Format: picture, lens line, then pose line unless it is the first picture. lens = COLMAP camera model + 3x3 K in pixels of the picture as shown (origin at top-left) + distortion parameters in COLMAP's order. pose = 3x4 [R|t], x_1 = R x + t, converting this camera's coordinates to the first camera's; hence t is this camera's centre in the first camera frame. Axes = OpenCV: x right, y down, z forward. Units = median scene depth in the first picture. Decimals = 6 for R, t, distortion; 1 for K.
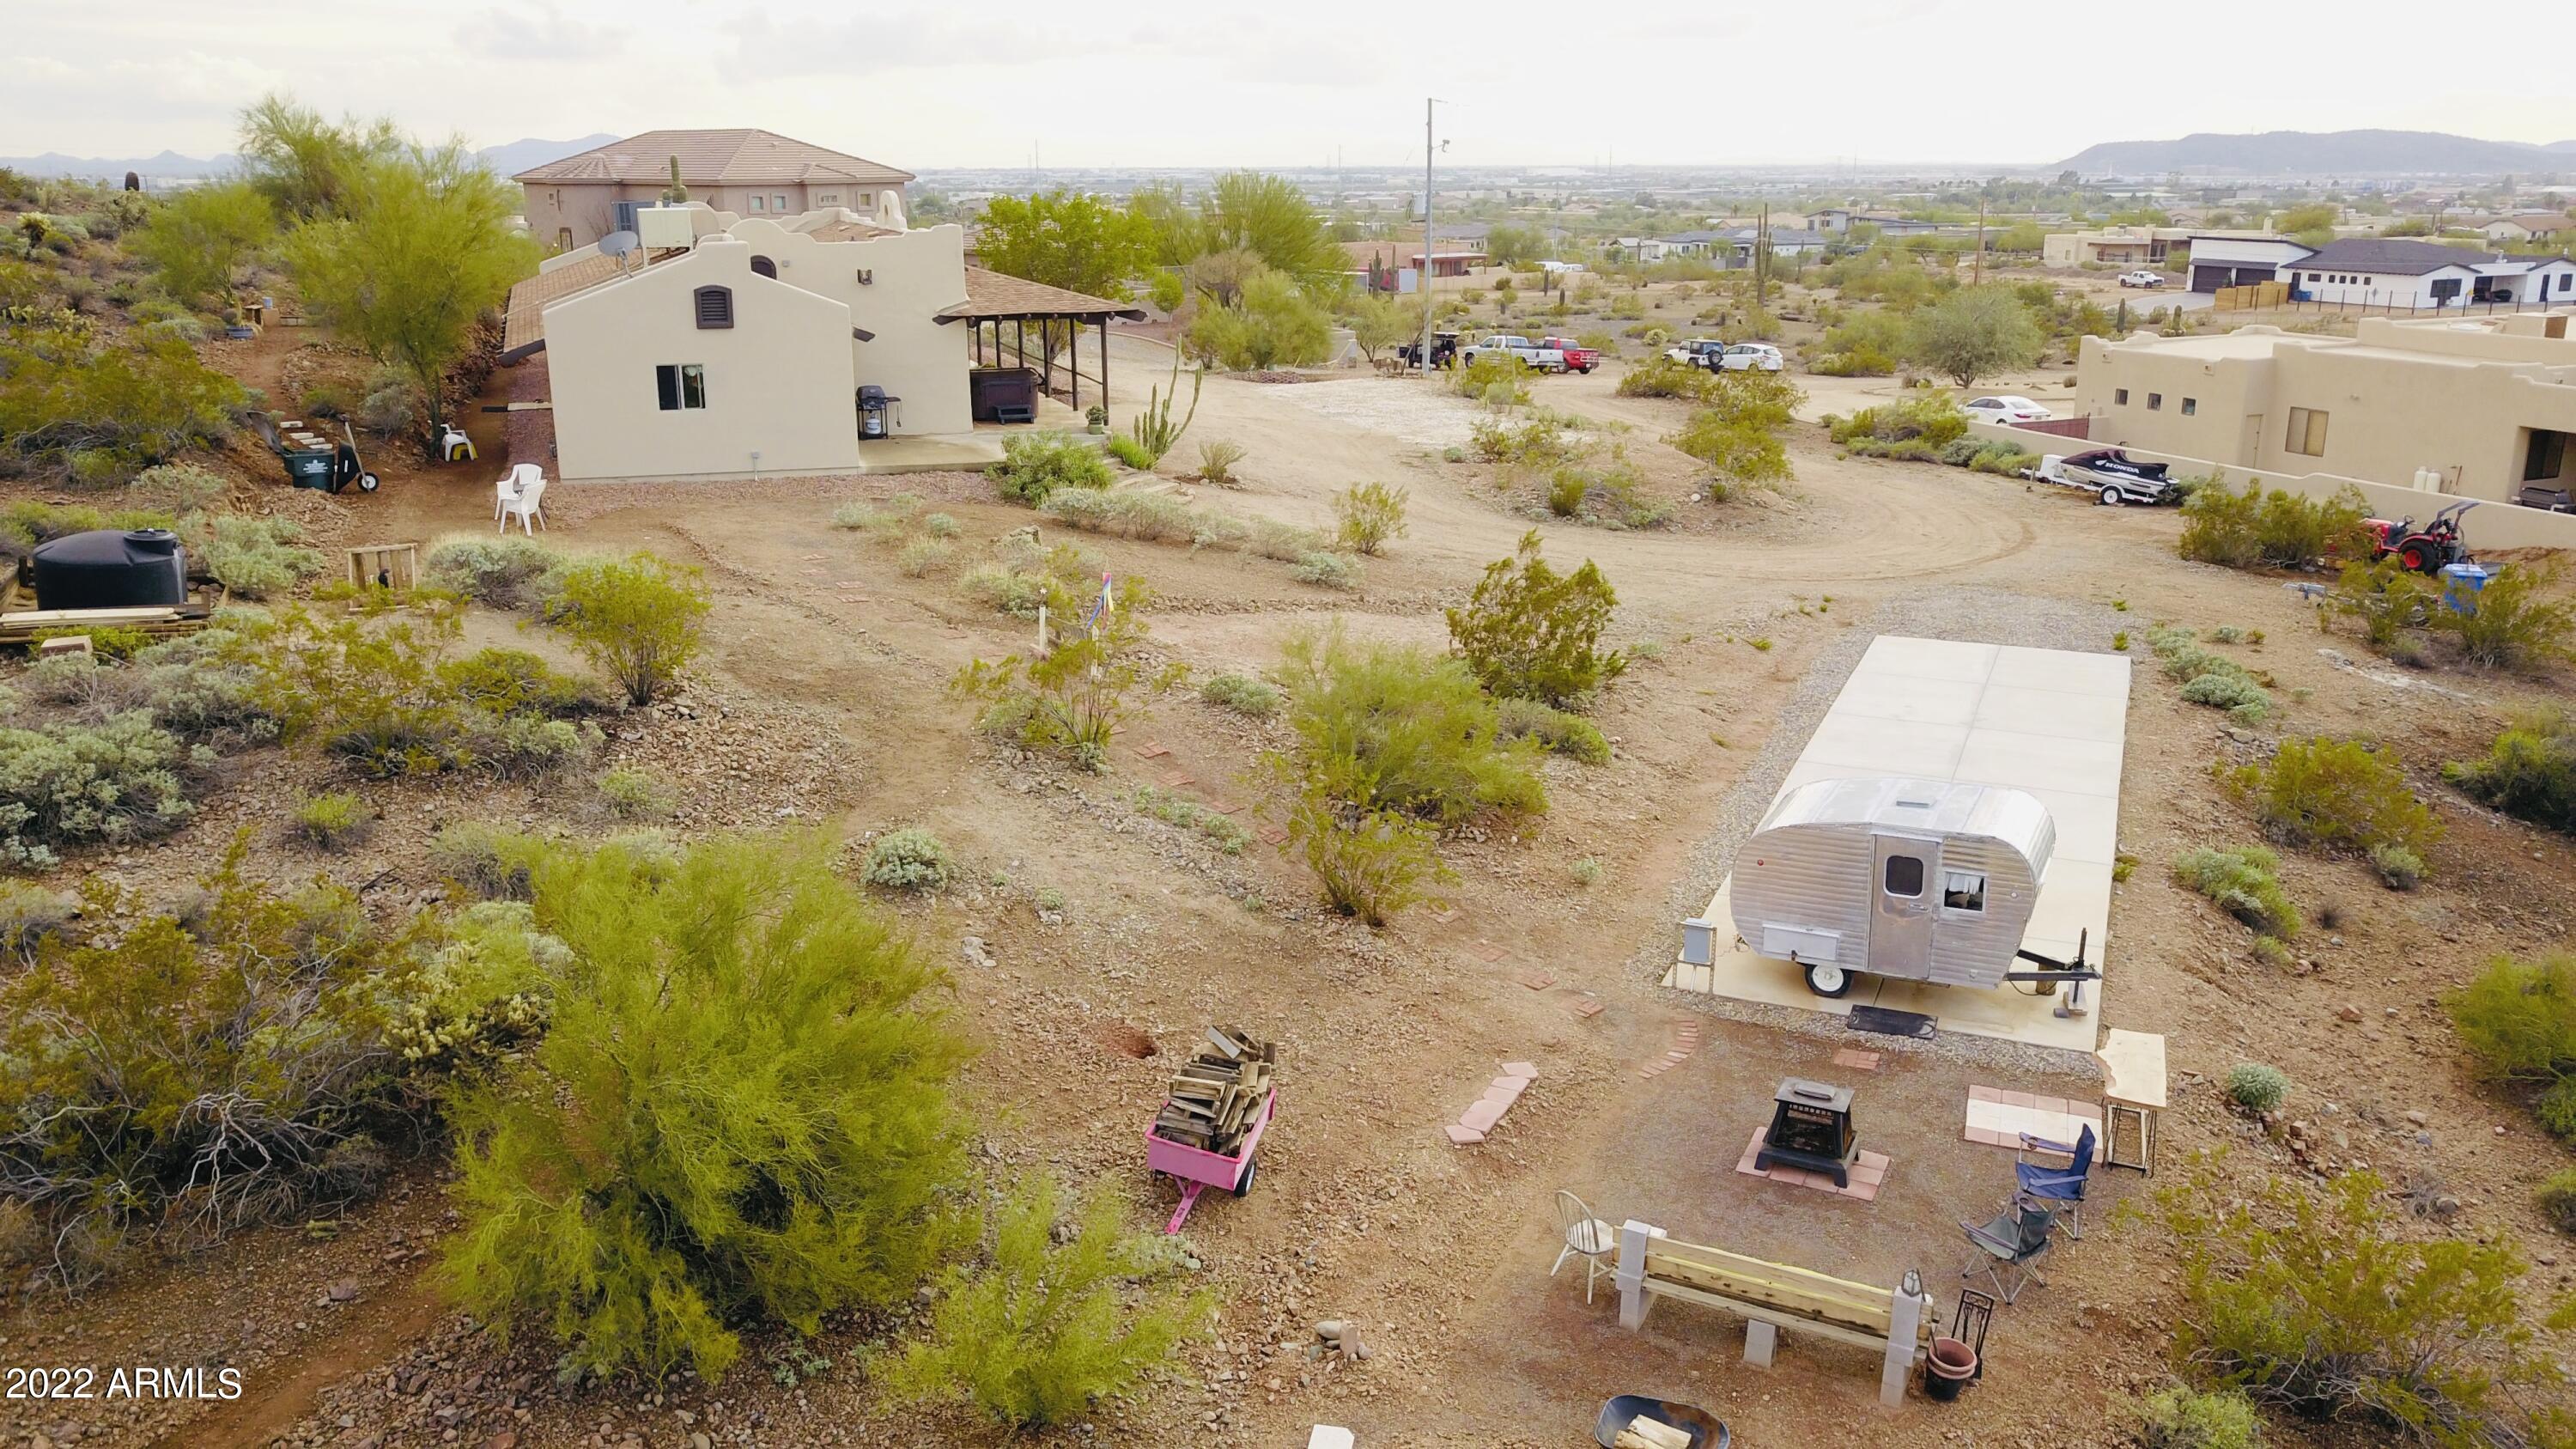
lens RADIAL K [[1997.2, 0, 1288.2], [0, 1997.2, 723.1], [0, 0, 1]] dist [0.003097, -0.000304]
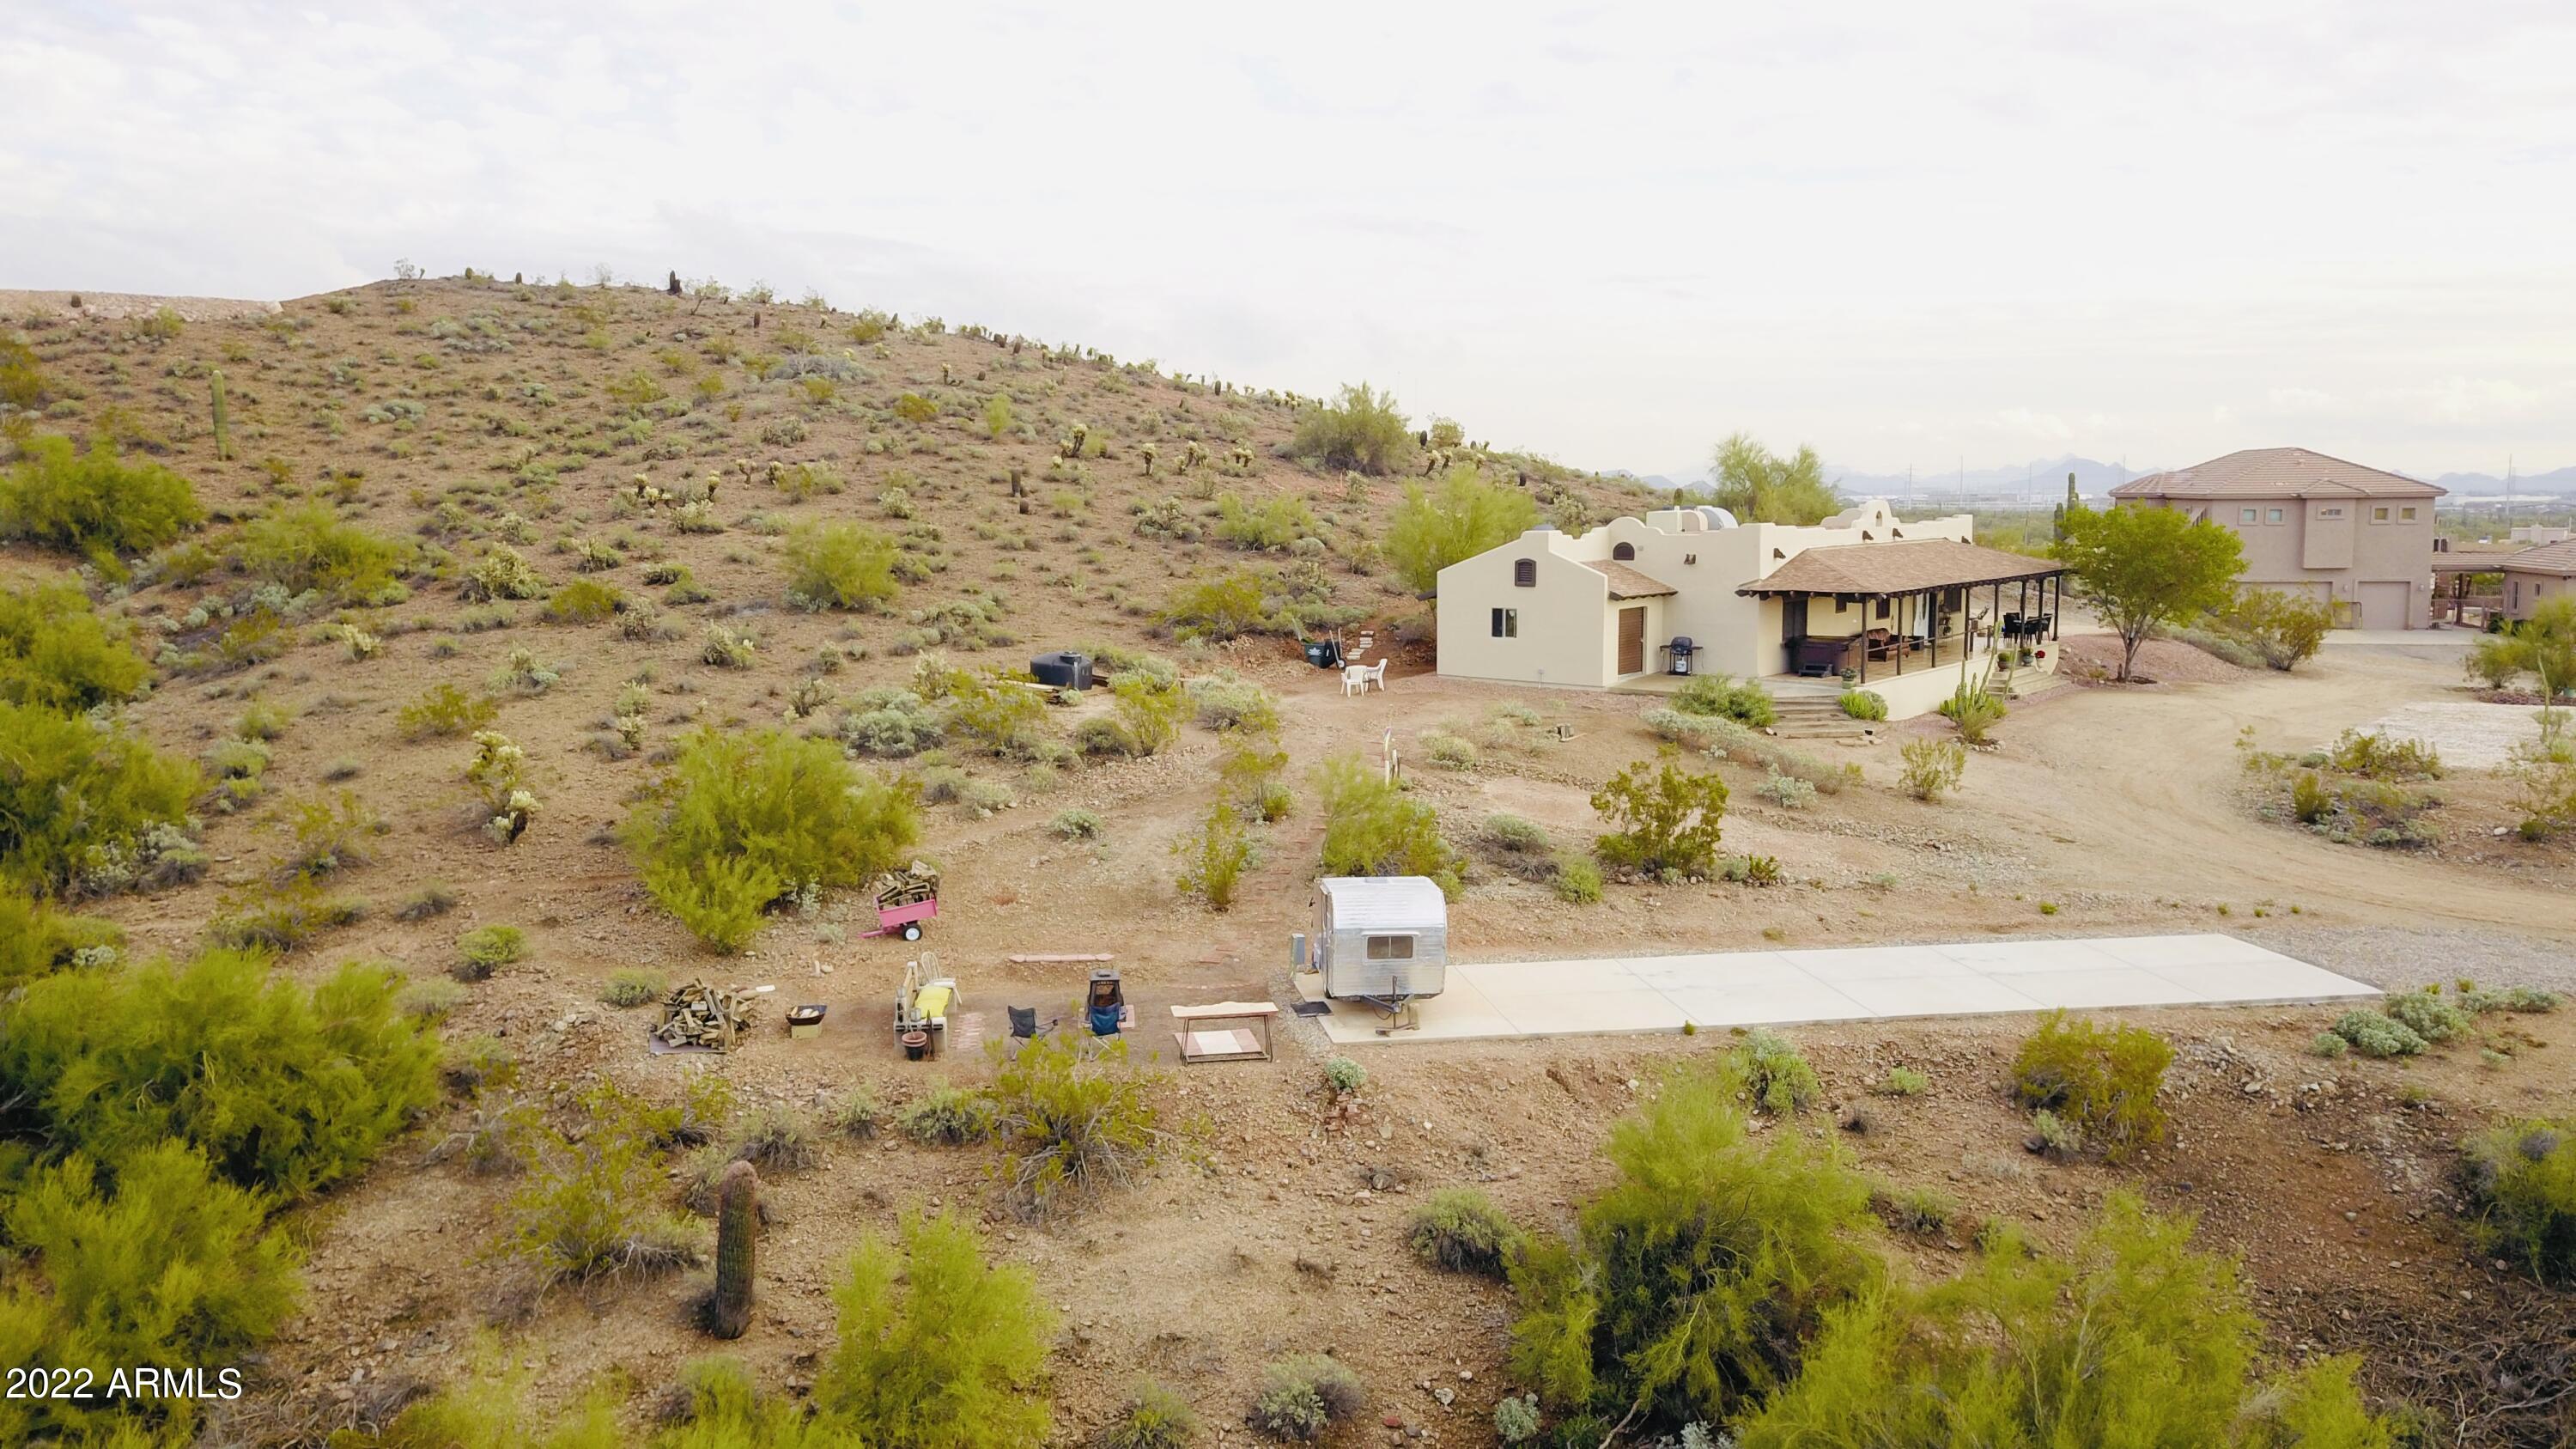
lens RADIAL K [[1997.2, 0, 1287.1], [0, 1997.2, 725.0], [0, 0, 1]] dist [0.003097, -0.000304]
pose [[0.534648, 0.097152, -0.839472, 0.807121], [-0.222869, 0.974412, -0.029173, -0.007634], [0.815157, 0.202689, 0.542619, 0.036875]]
